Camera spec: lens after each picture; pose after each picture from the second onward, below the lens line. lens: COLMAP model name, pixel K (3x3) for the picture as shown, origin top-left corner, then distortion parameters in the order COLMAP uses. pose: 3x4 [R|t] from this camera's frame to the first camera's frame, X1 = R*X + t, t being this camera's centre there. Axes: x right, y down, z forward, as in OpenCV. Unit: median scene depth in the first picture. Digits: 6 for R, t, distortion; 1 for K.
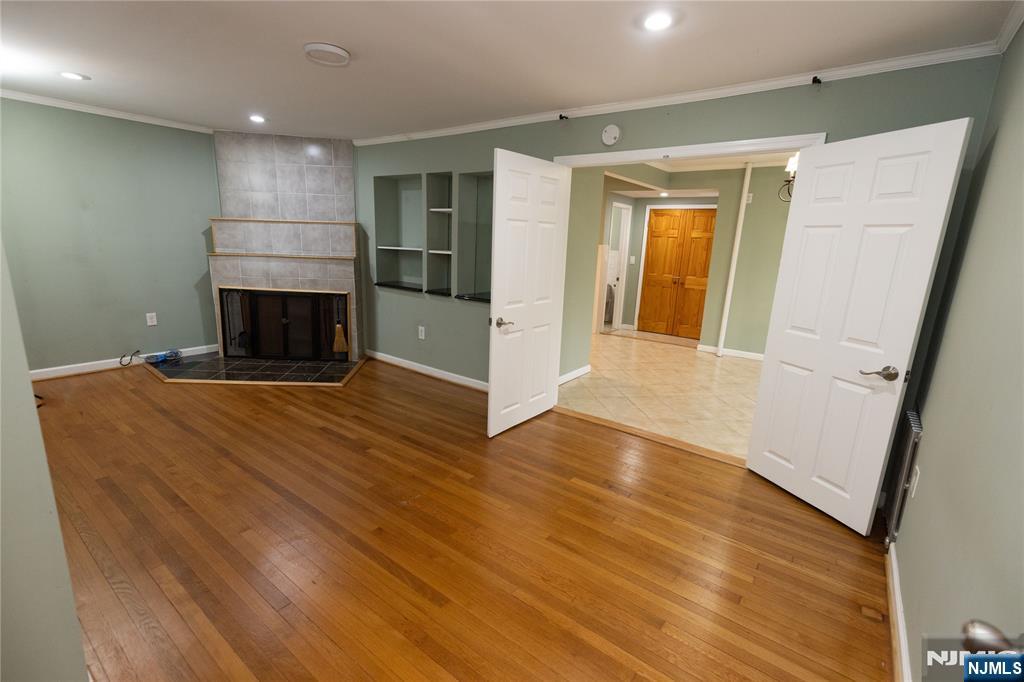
lens RADIAL K [[458.1, 0, 509.5], [0, 458.1, 345.1], [0, 0, 1]] dist [-0.000096, 0.000111]
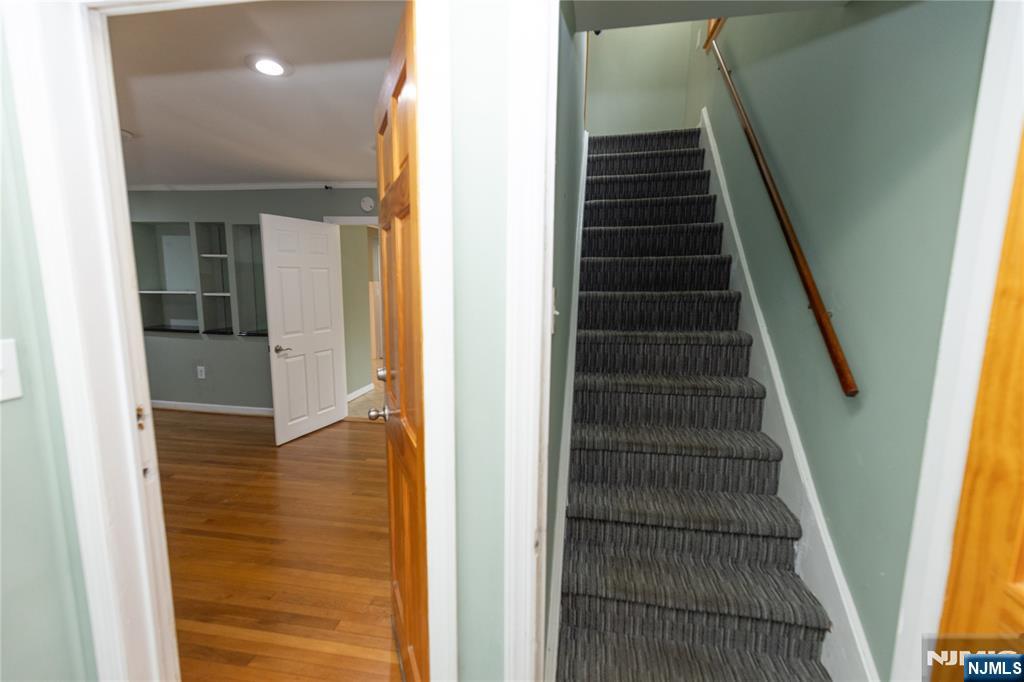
lens RADIAL K [[458.1, 0, 514.7], [0, 458.1, 346.5], [0, 0, 1]] dist [-0.000096, 0.000111]
pose [[0.883722, -0.096293, 0.457999, -0.038684], [0.126412, 0.991343, -0.035489, 0.043931], [-0.450616, 0.089259, 0.888244, -0.254343]]
